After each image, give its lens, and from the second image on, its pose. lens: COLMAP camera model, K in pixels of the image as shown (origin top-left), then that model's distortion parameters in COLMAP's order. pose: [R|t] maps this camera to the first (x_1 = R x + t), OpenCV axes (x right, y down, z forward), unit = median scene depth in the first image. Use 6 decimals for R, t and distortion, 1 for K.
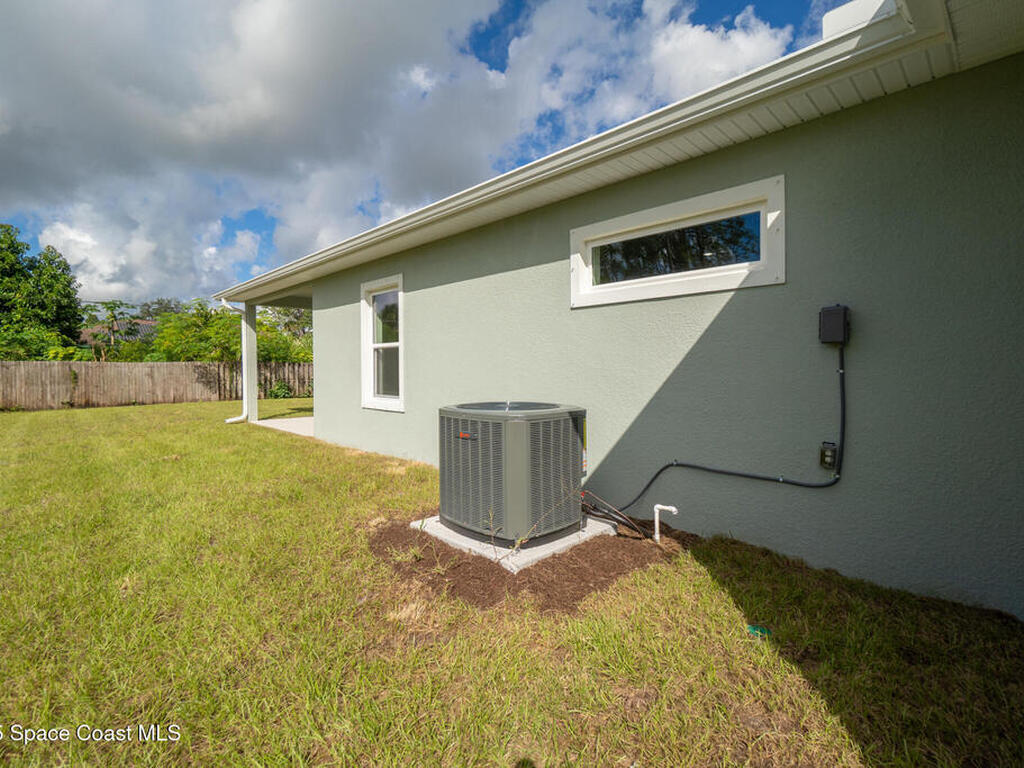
lens RADIAL K [[503.7, 0, 514.2], [0, 503.7, 380.0], [0, 0, 1]] dist [-0.001159, 0.000420]
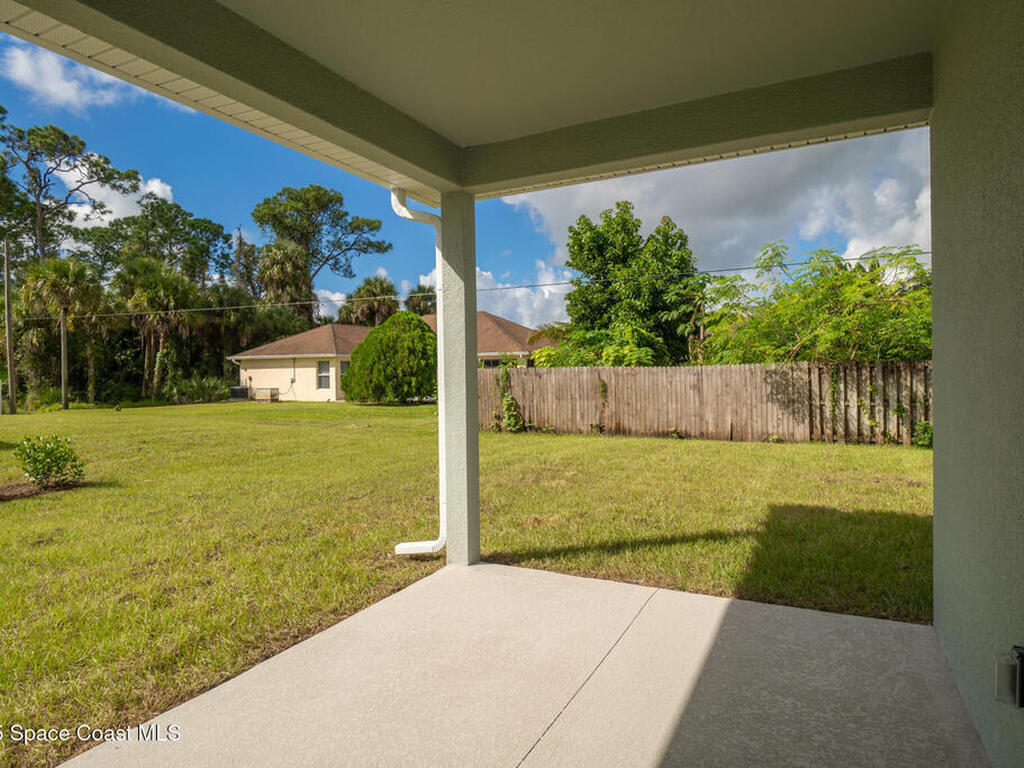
lens RADIAL K [[642.3, 0, 514.0], [0, 642.3, 380.1], [0, 0, 1]] dist [-0.006325, -0.000680]
pose [[0.345859, 0.006972, -0.938261, -0.089149], [-0.012293, 0.999920, 0.002899, -0.018122], [0.938206, 0.010531, 0.345917, 0.544749]]
